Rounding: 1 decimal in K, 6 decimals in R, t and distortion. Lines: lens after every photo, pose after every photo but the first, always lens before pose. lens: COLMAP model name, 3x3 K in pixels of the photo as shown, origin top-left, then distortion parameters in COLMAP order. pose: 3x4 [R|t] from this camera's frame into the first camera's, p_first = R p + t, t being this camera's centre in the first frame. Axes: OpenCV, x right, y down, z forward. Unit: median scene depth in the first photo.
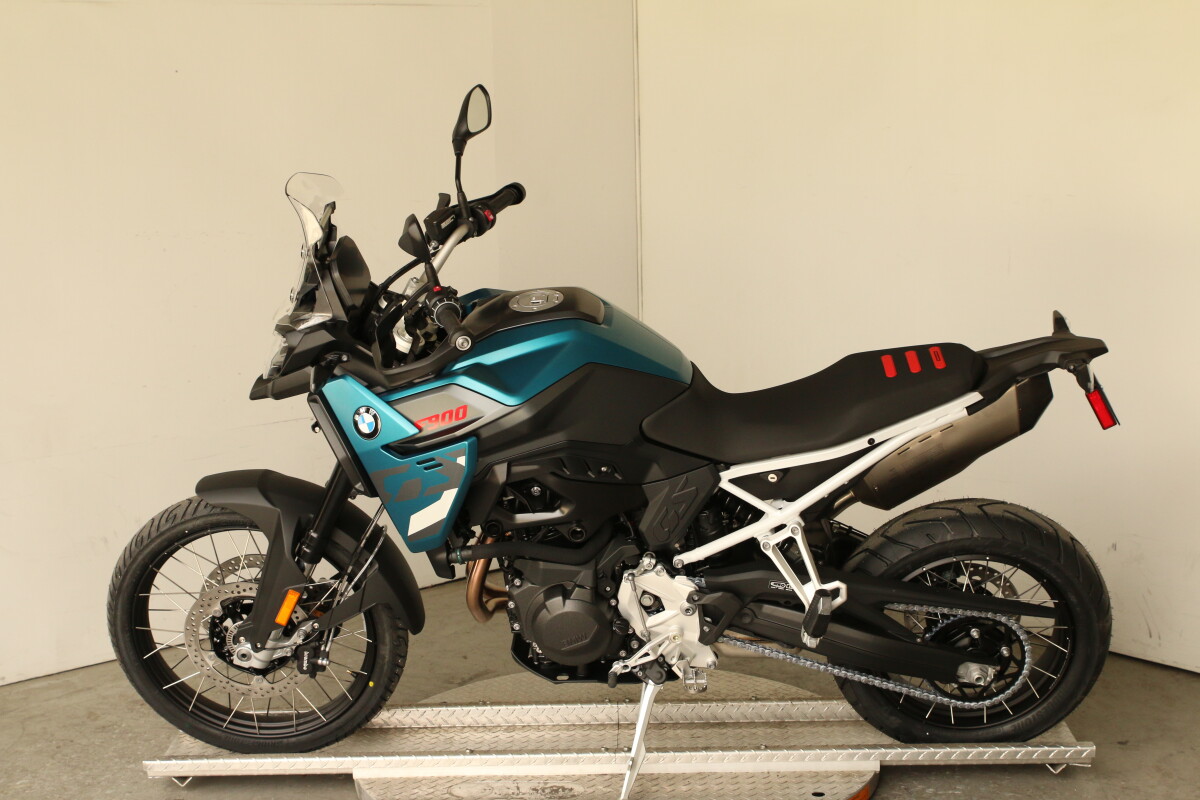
lens RADIAL K [[1838.7, 0, 600.0], [0, 1838.7, 400.0], [0, 0, 1]] dist [-0.038154, 0.033901]
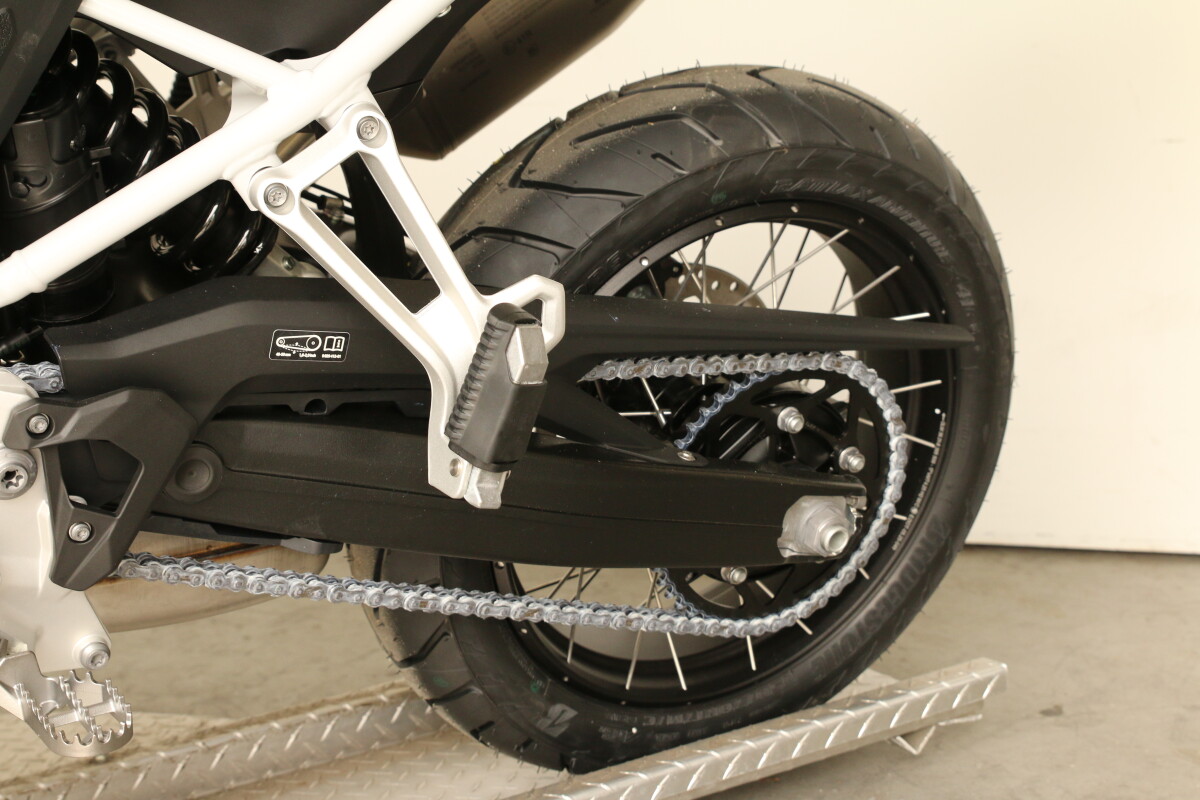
lens RADIAL K [[2027.9, 0, 600.0], [0, 2027.9, 400.0], [0, 0, 1]] dist [-0.019907, -0.001284]
pose [[0.838095, -0.138183, 0.527733, -0.039945], [0.140329, 0.989442, 0.036221, 0.104010], [-0.527167, 0.043700, 0.848638, 0.682991]]
